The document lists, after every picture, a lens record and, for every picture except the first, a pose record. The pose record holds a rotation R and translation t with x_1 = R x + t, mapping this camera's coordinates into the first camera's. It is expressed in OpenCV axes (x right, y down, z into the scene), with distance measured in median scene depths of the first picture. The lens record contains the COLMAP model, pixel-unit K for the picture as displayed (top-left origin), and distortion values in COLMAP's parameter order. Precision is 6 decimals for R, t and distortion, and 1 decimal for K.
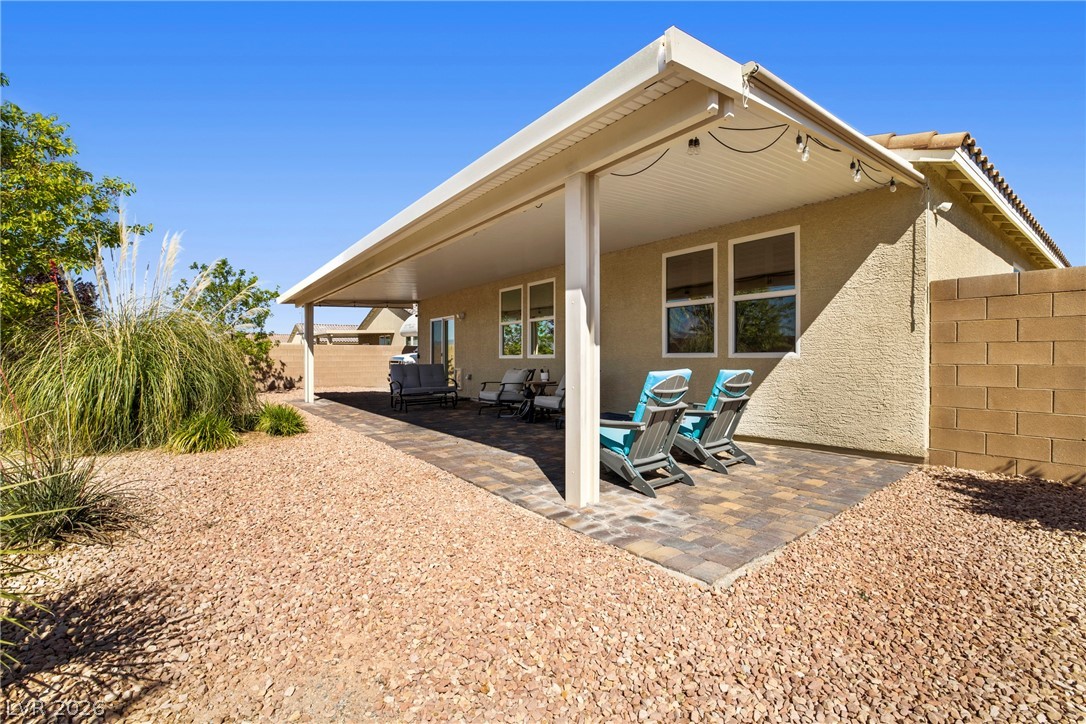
lens RADIAL K [[452.9, 0, 546.3], [0, 452.9, 361.3], [0, 0, 1]] dist [-0.005288, -0.000007]
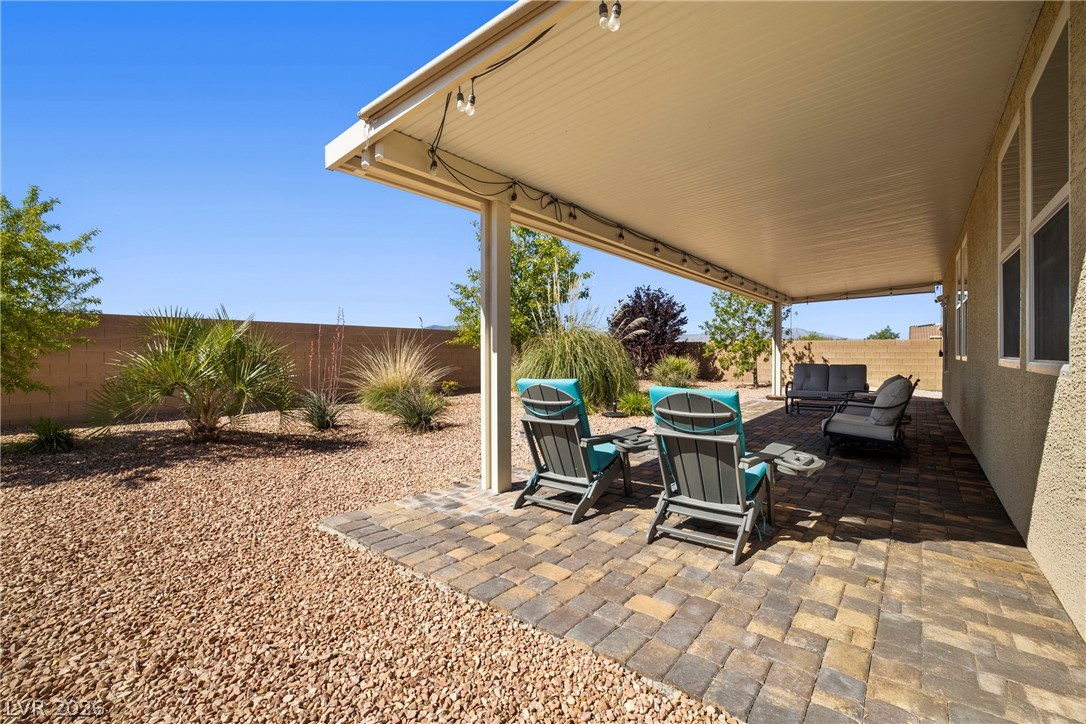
lens RADIAL K [[452.9, 0, 542.7], [0, 452.9, 358.6], [0, 0, 1]] dist [-0.005288, -0.000007]
pose [[0.216930, 0.001770, -0.976185, 0.612907], [0.000742, 0.999998, 0.001978, -0.007733], [0.976187, -0.001154, 0.216928, 0.443737]]
